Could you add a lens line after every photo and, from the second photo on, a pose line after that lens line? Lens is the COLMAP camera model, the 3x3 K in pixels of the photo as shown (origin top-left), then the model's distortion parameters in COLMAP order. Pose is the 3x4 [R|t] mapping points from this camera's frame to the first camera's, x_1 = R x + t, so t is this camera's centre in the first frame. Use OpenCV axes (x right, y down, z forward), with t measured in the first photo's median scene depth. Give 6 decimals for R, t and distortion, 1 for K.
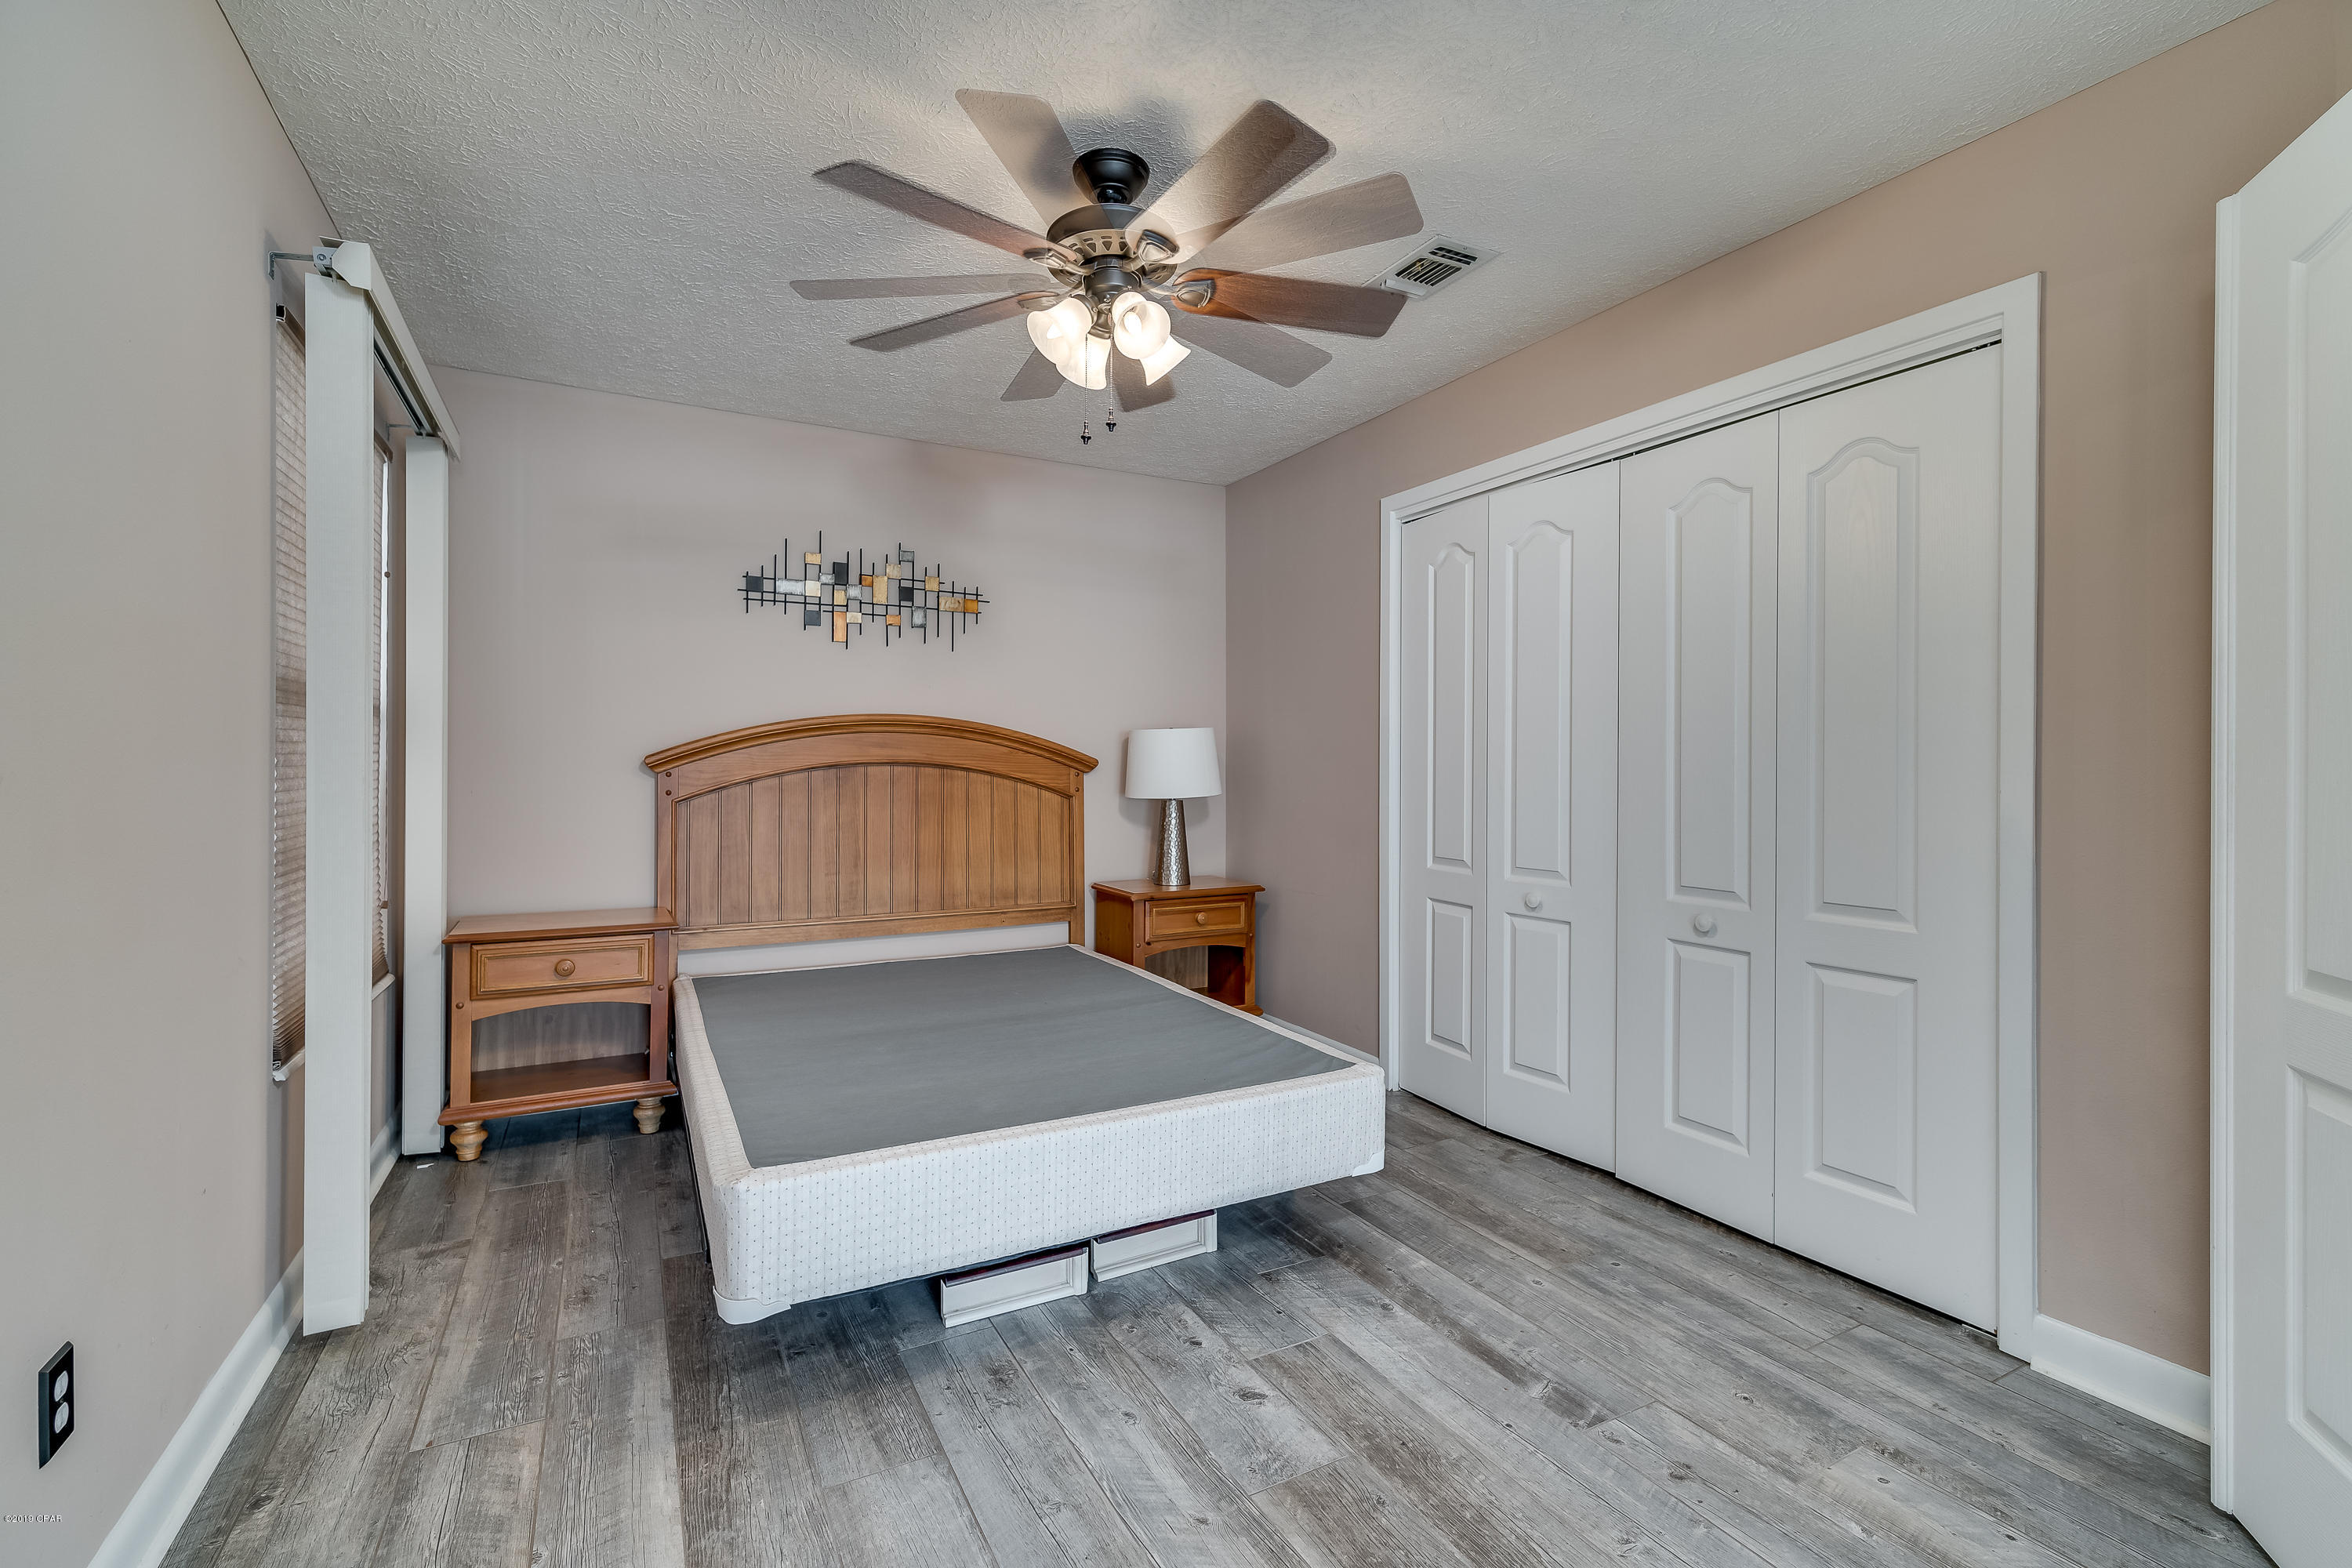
lens RADIAL K [[1036.8, 0, 1181.5], [0, 1036.8, 768.7], [0, 0, 1]] dist [-0.000390, -0.000068]
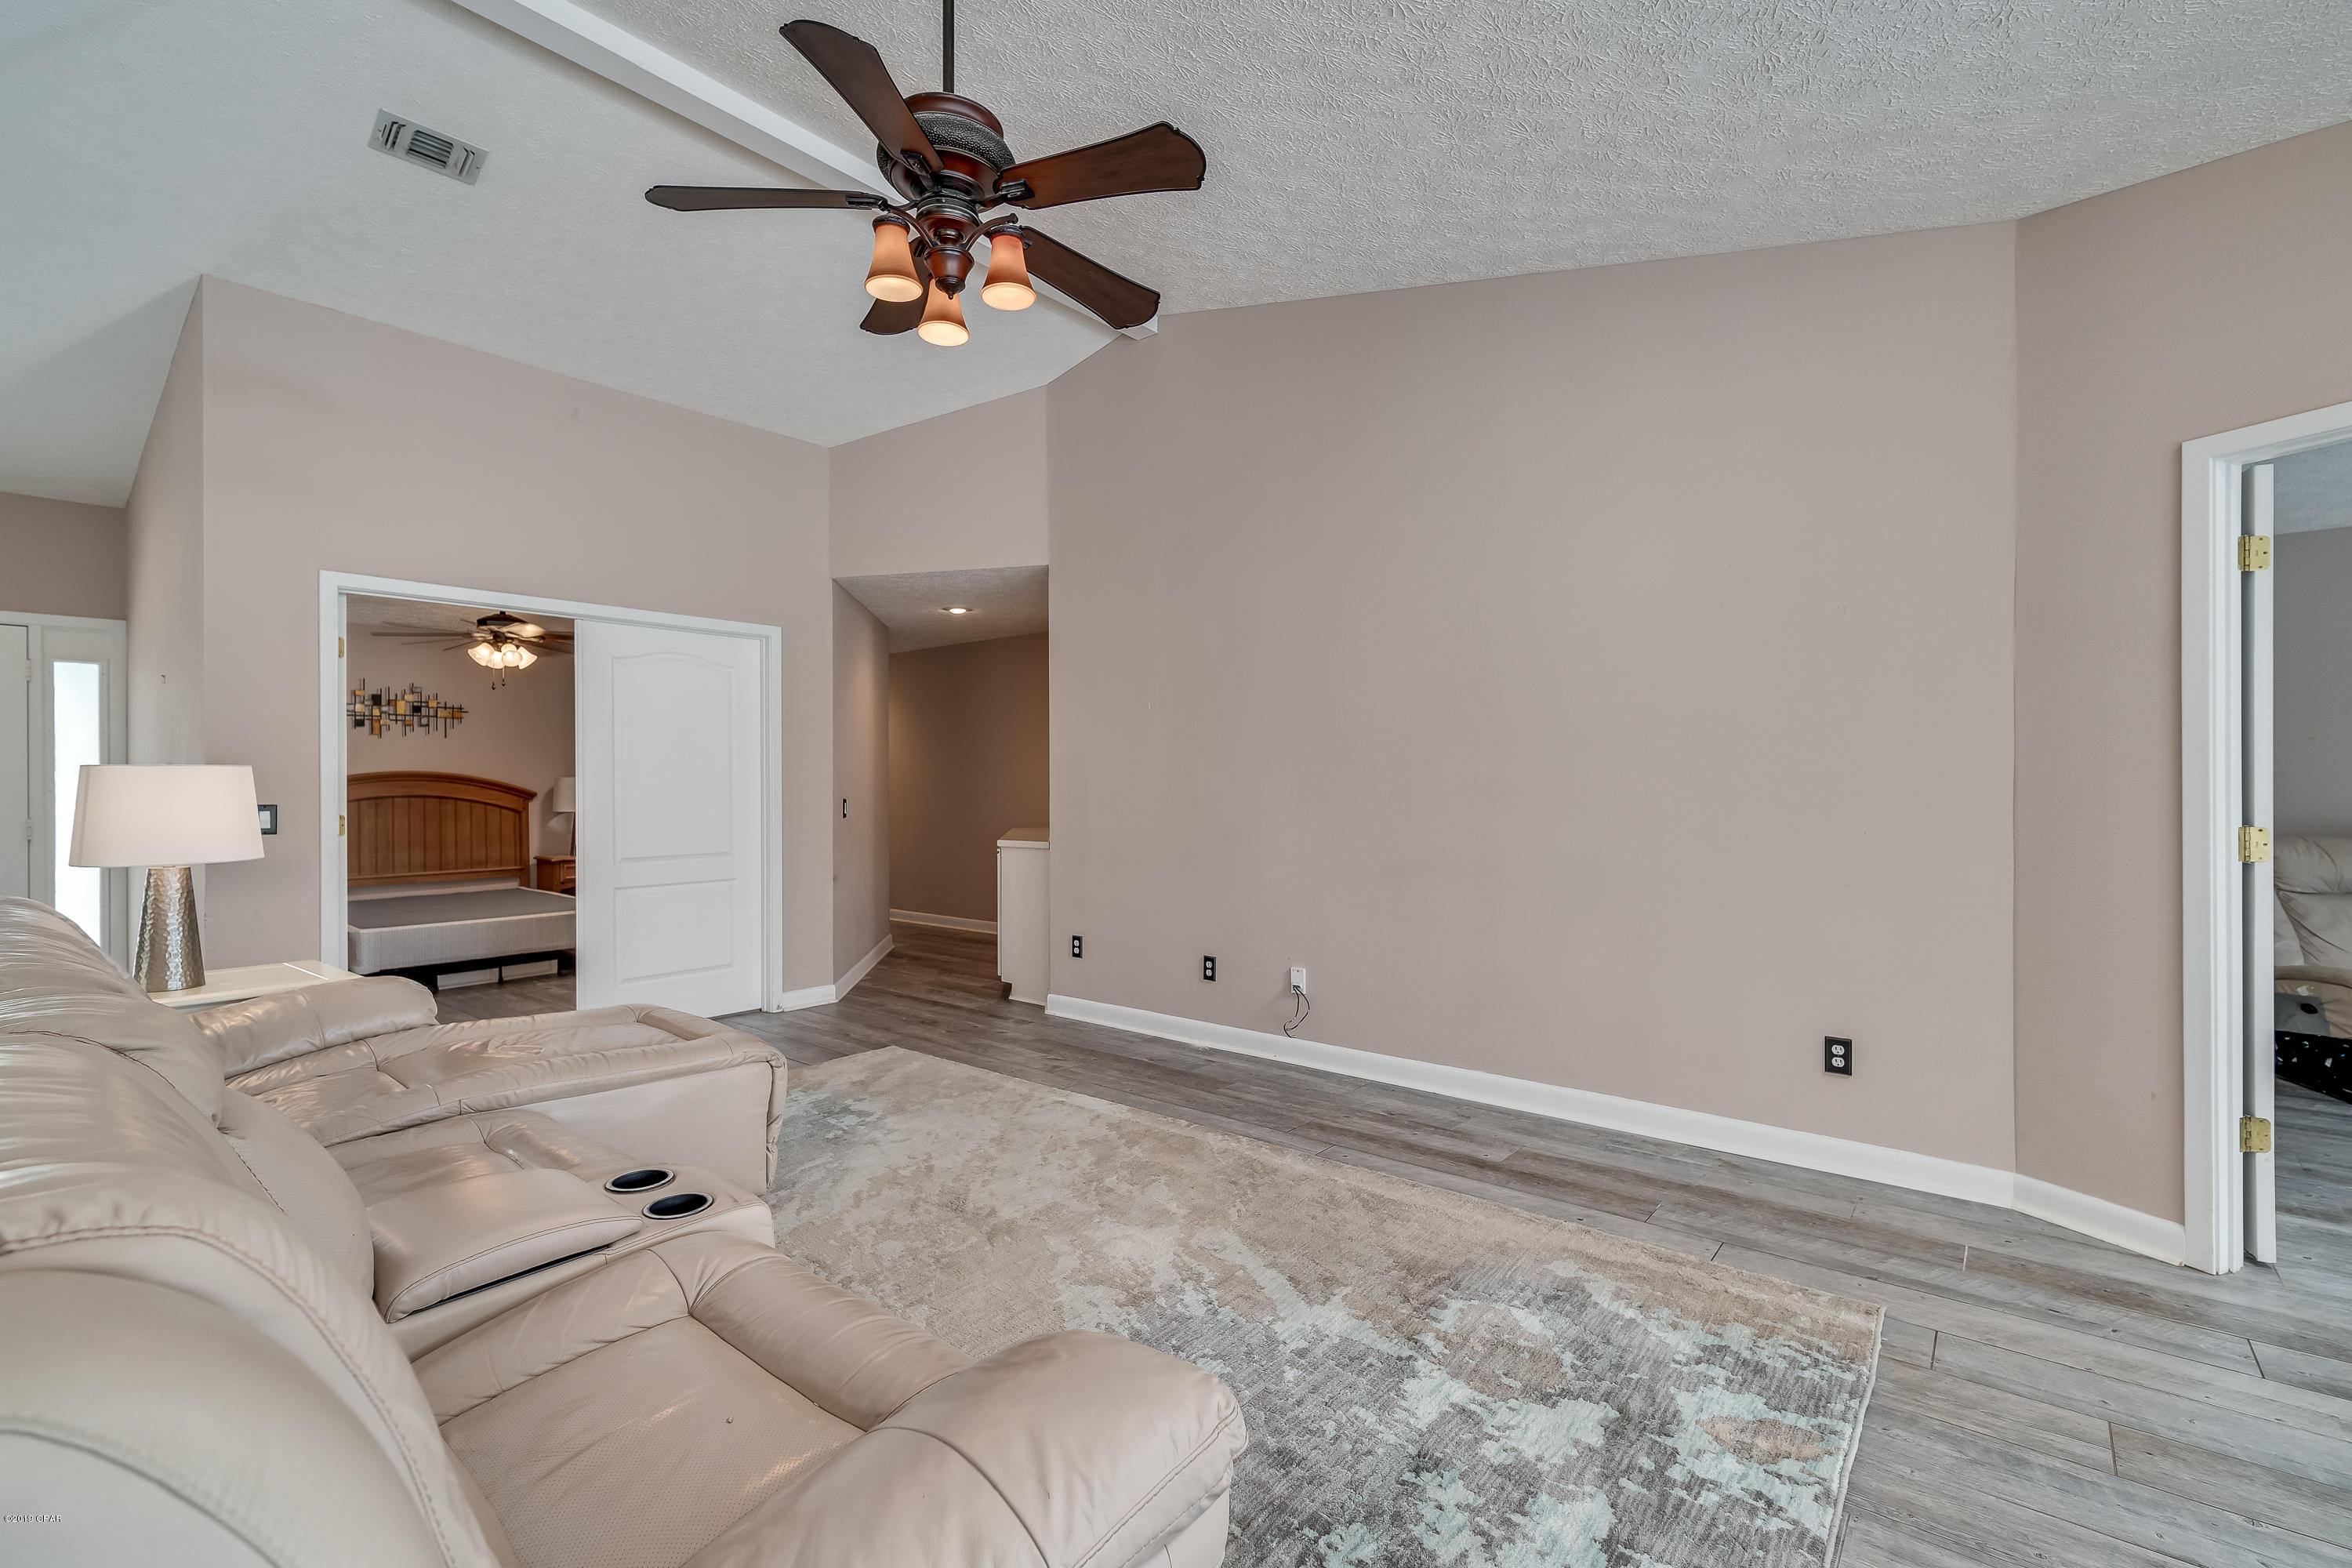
lens RADIAL K [[1027.4, 0, 1177.6], [0, 1027.4, 791.3], [0, 0, 1]] dist [-0.001108, -0.000341]
pose [[0.925112, -0.007480, 0.379620, 0.320126], [0.005815, 0.999968, 0.005533, -0.017629], [-0.379649, -0.002911, 0.925126, -1.312458]]
